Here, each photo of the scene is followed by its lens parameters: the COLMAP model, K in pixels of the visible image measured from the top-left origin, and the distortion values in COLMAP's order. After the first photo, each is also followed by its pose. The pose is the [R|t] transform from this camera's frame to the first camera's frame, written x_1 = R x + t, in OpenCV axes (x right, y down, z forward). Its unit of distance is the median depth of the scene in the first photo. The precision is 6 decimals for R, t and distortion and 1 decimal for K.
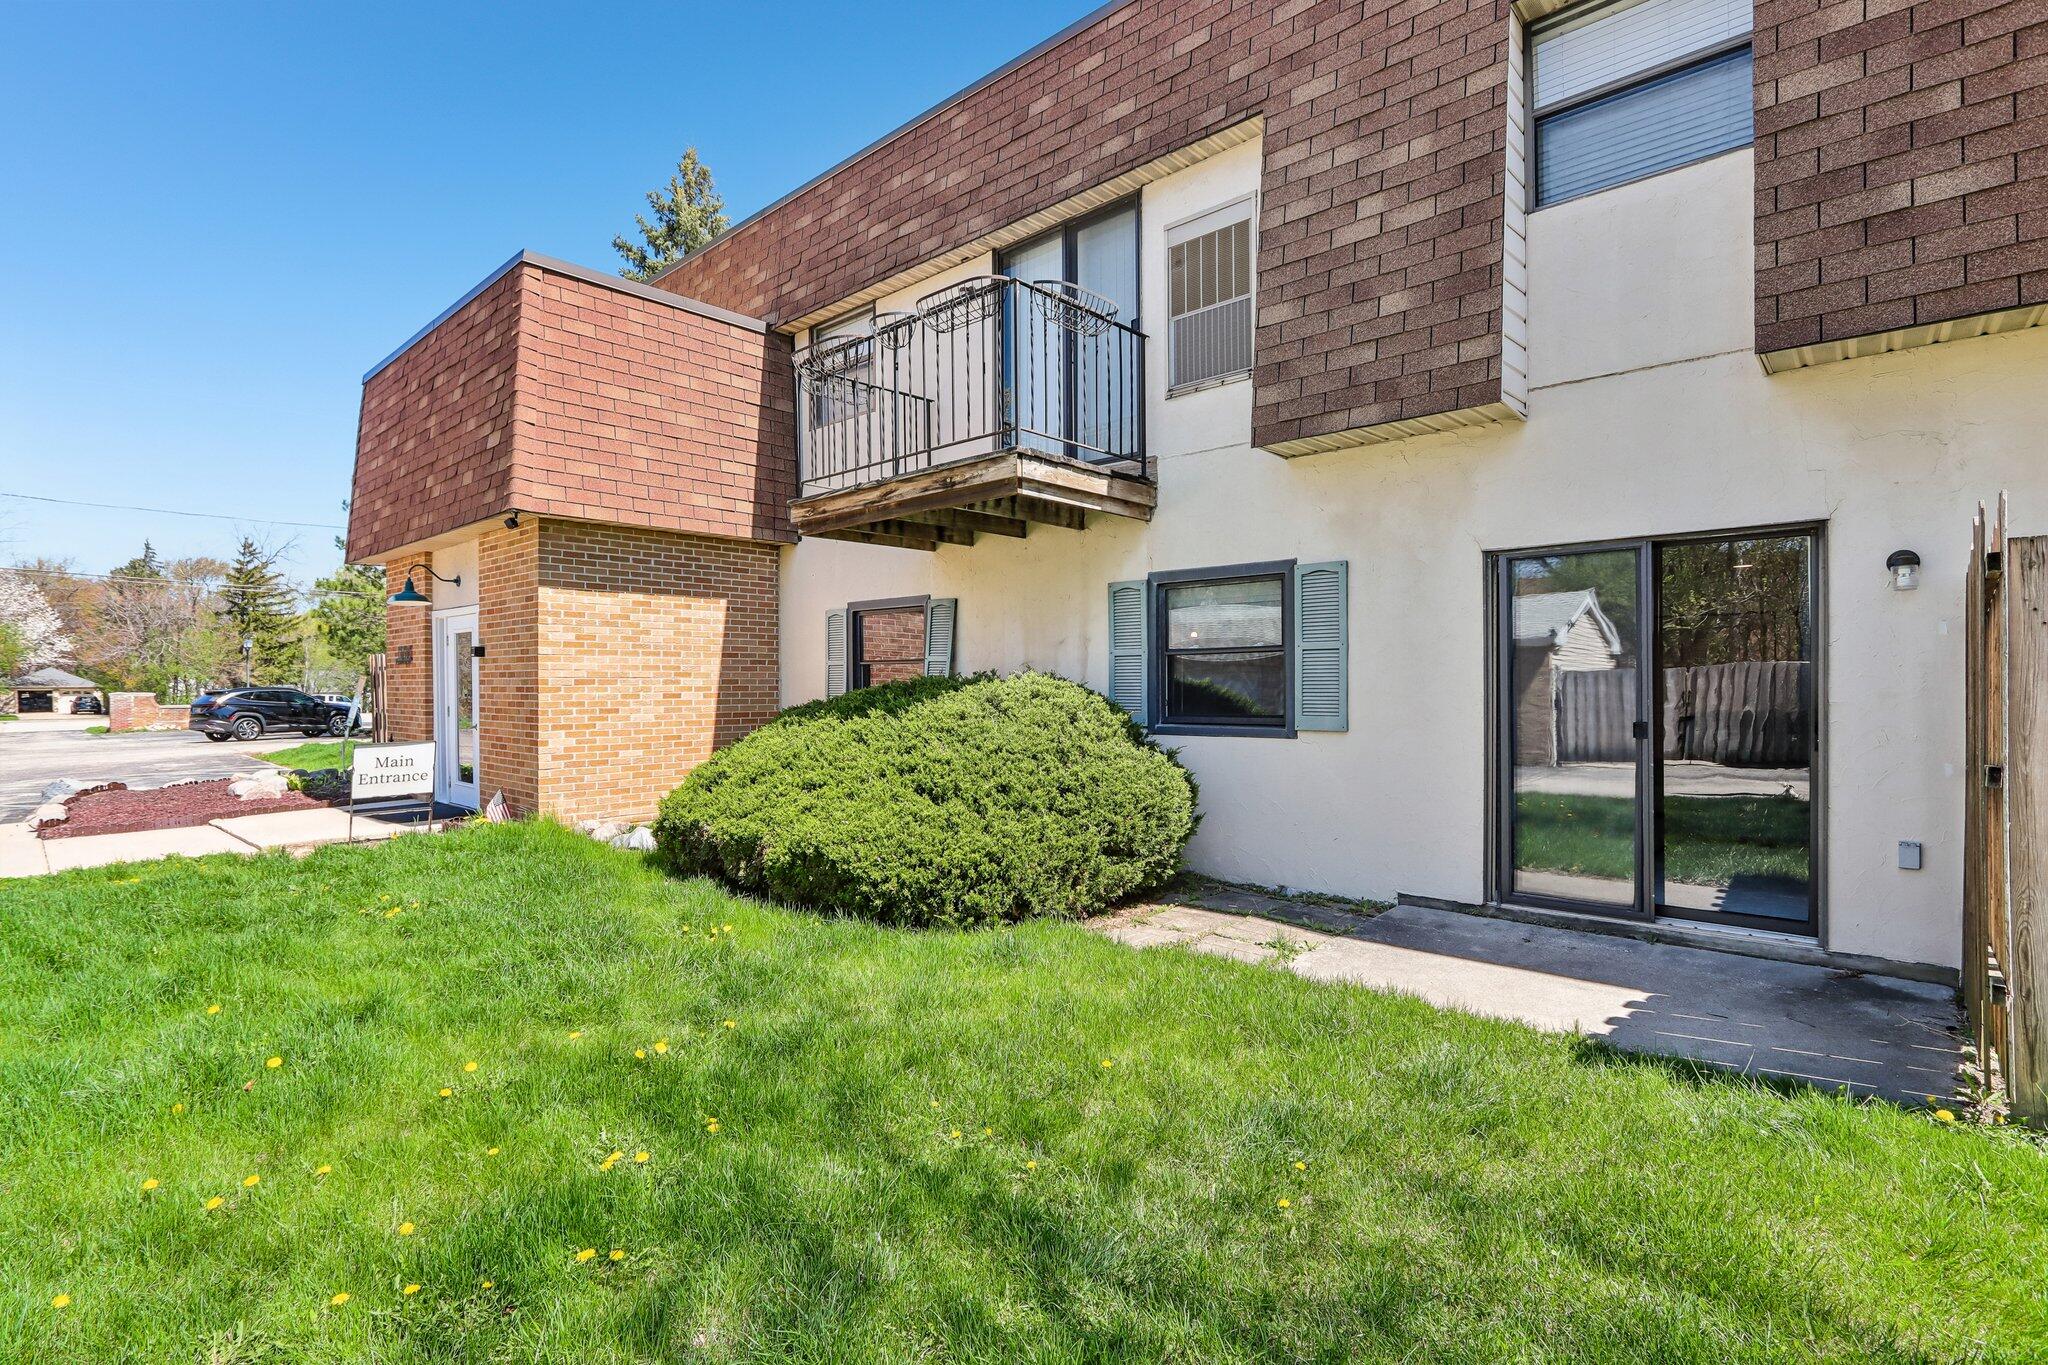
lens RADIAL K [[970.1, 0, 1002.8], [0, 970.1, 686.5], [0, 0, 1]] dist [-0.019135, 0.004155]
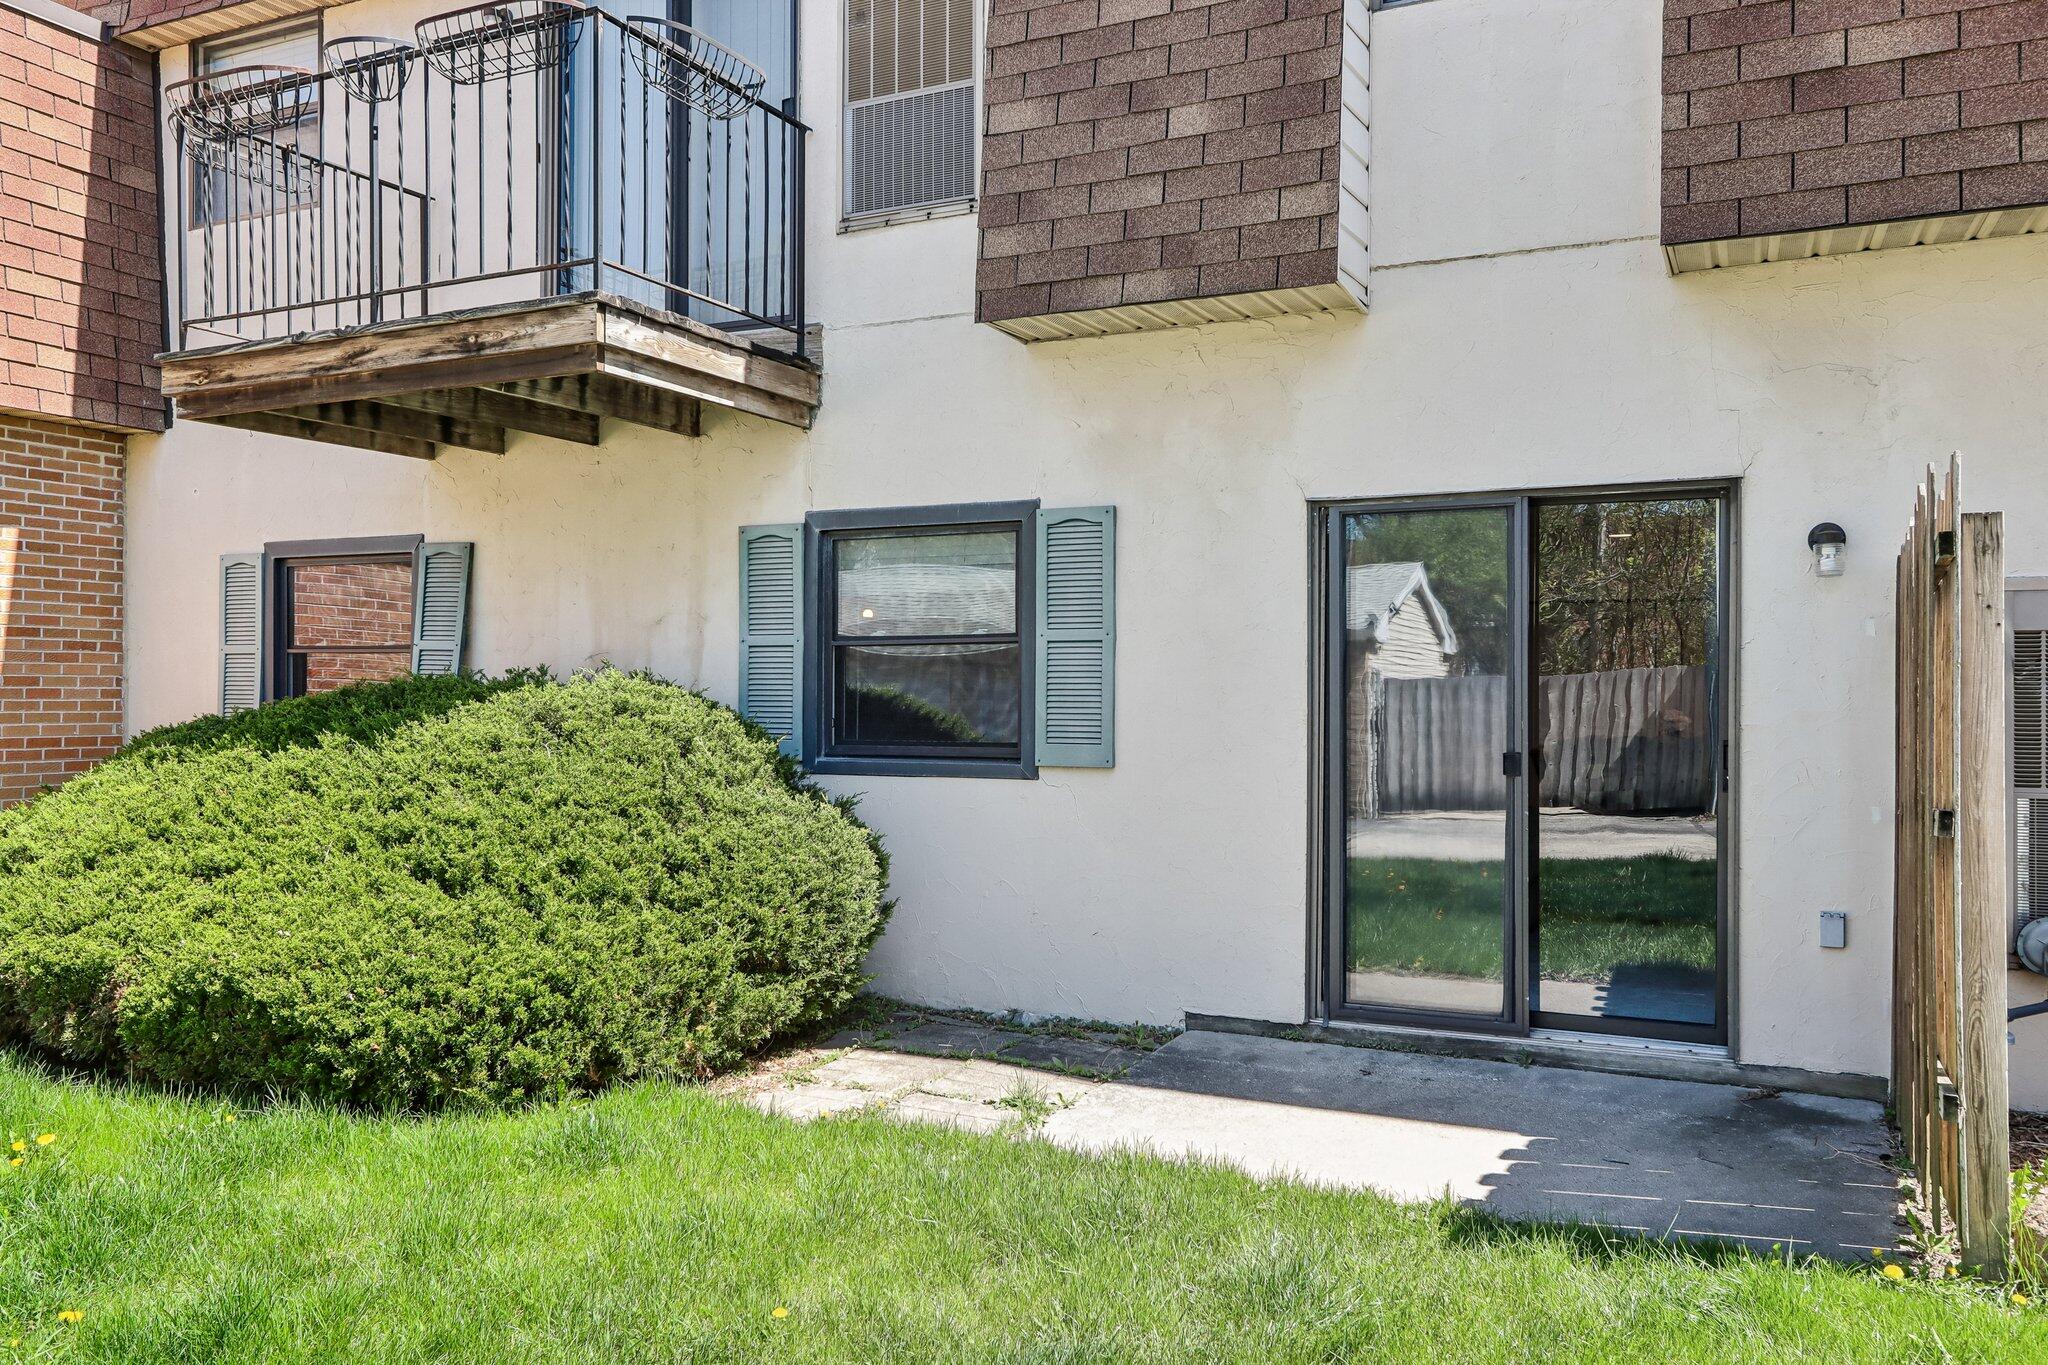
lens RADIAL K [[1585.1, 0, 997.2], [0, 1585.1, 686.9], [0, 0, 1]] dist [-0.007942, 0.024897]
pose [[0.957096, 0.009808, 0.289606, -0.031802], [-0.008123, 0.999942, -0.007020, 0.000043], [-0.289658, 0.004367, 0.957120, -0.000667]]
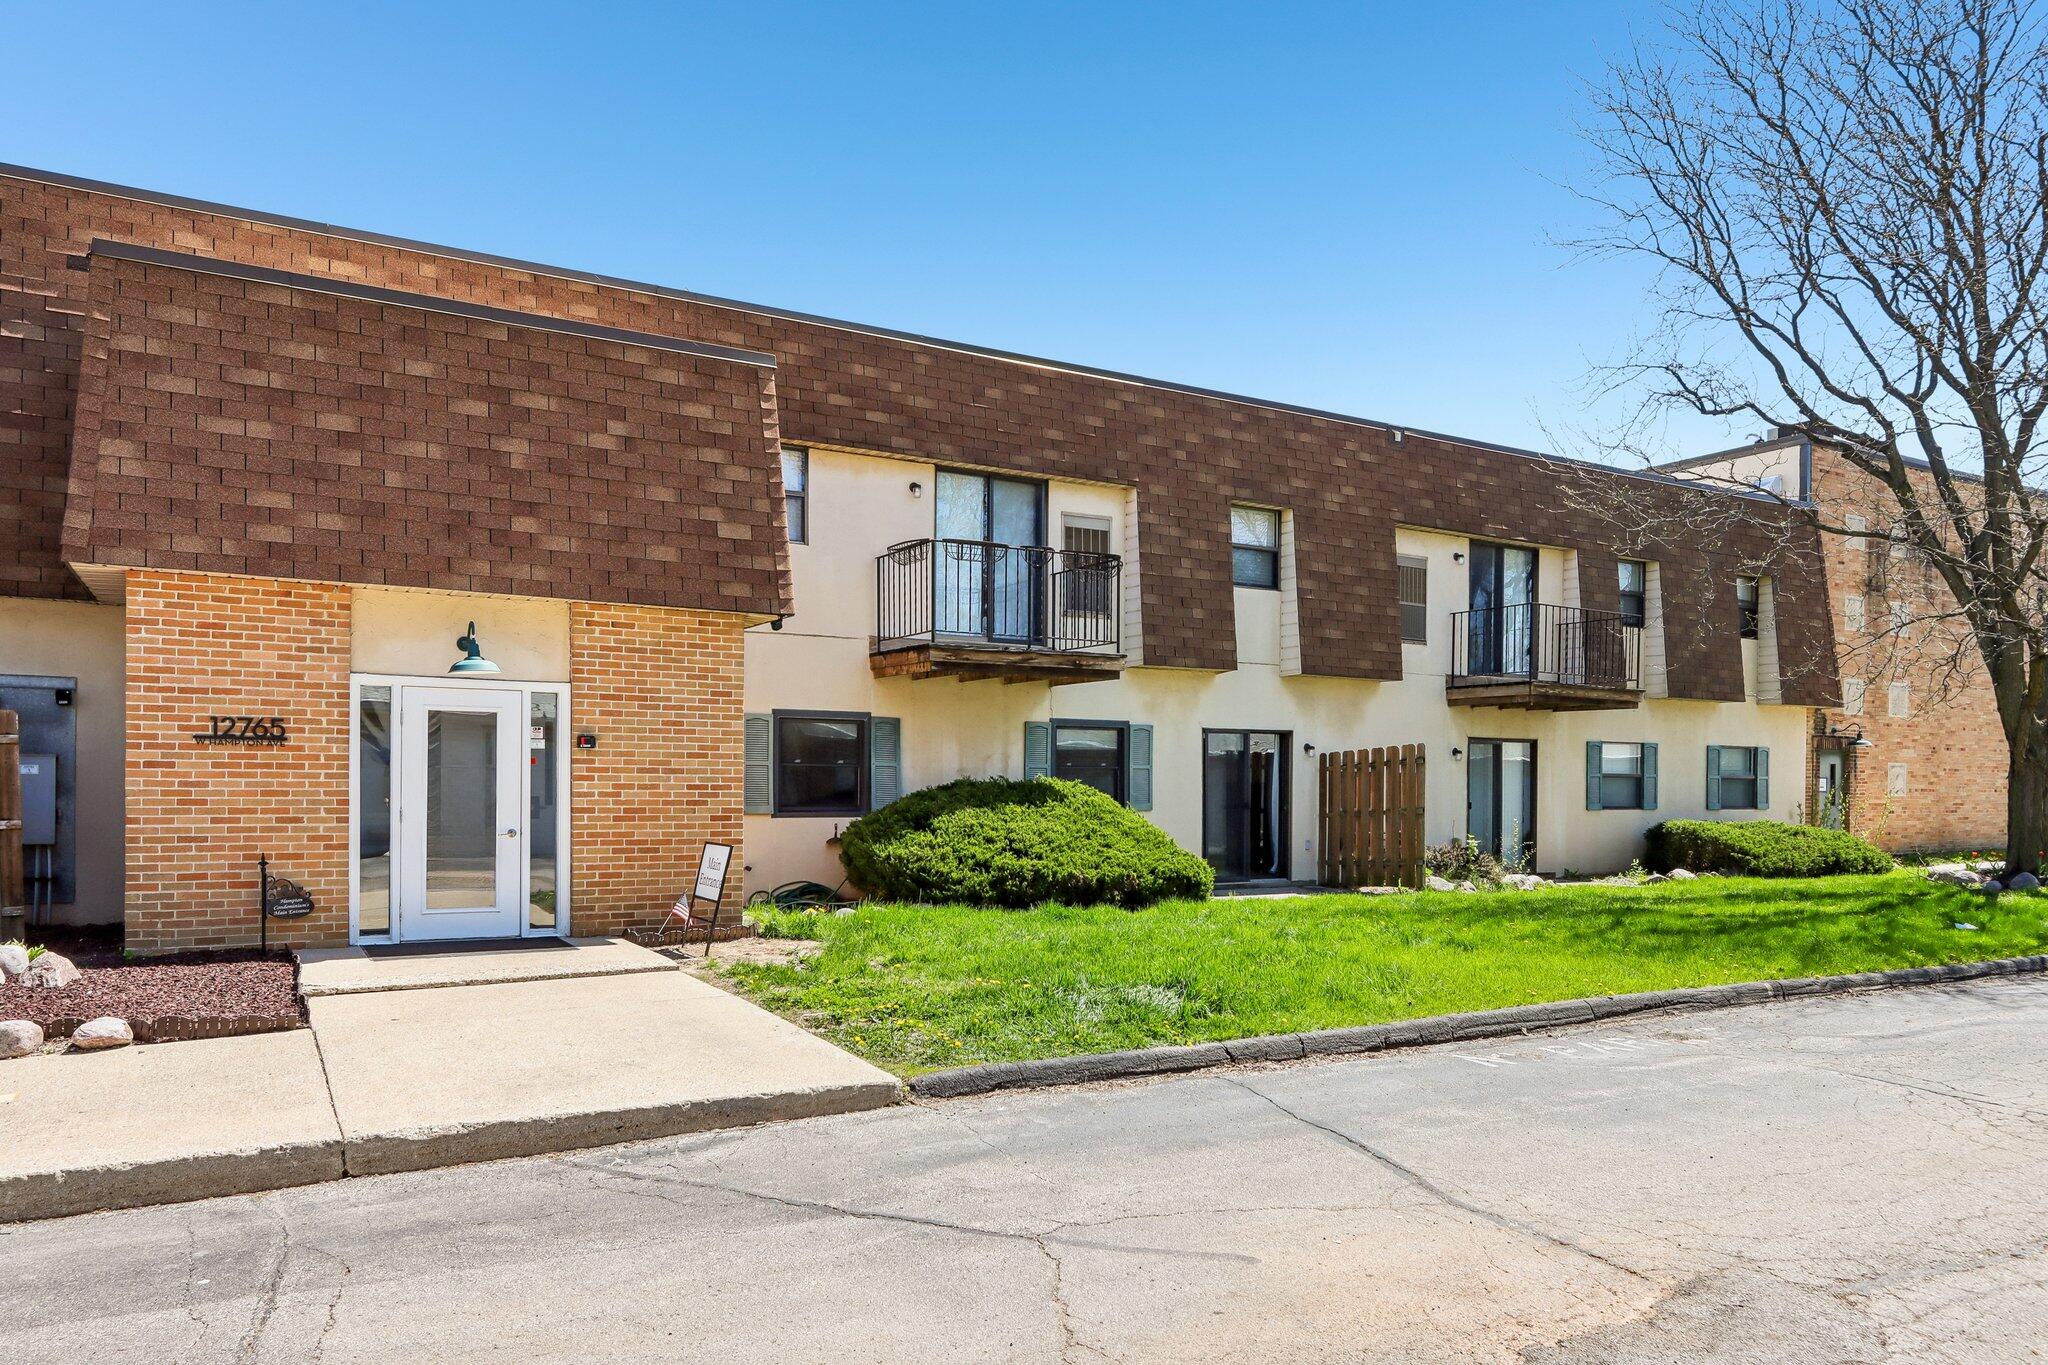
lens RADIAL K [[1334.8, 0, 1032.7], [0, 1334.8, 778.8], [0, 0, 1]] dist [0.000479, -0.000289]
pose [[0.289602, 0.008241, 0.957112, -2.614041], [-0.006261, 0.999958, -0.006715, 0.001671], [-0.957127, -0.004047, 0.289641, 0.480340]]
